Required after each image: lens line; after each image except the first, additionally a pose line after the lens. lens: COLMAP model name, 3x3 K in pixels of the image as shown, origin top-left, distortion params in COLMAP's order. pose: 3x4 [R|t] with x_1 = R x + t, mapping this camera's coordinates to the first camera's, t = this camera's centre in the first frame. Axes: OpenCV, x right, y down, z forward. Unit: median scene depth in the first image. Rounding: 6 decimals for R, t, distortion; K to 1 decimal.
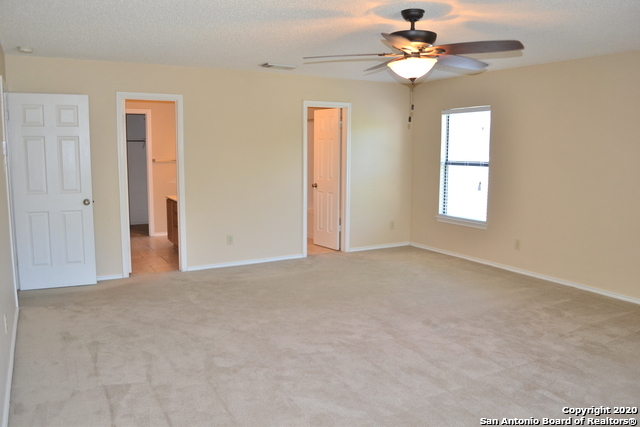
lens RADIAL K [[511.6, 0, 323.2], [0, 511.6, 214.7], [0, 0, 1]] dist [-0.083808, 0.011650]
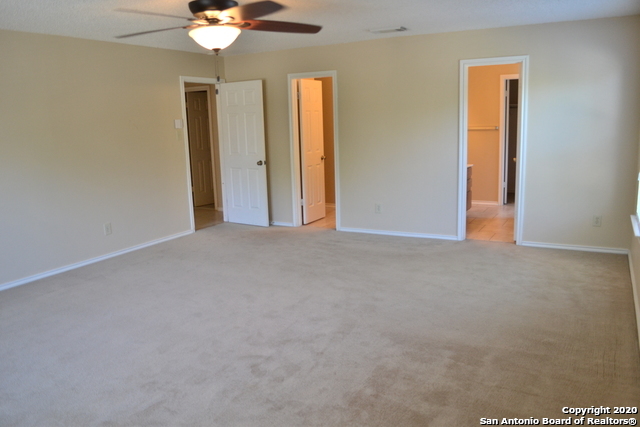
lens RADIAL K [[511.6, 0, 323.2], [0, 511.6, 214.7], [0, 0, 1]] dist [-0.083808, 0.011650]
pose [[0.523036, 0.133926, -0.841723, 0.649614], [-0.076485, 0.990968, 0.110145, -0.044269], [0.848872, 0.006770, 0.528555, 0.381157]]
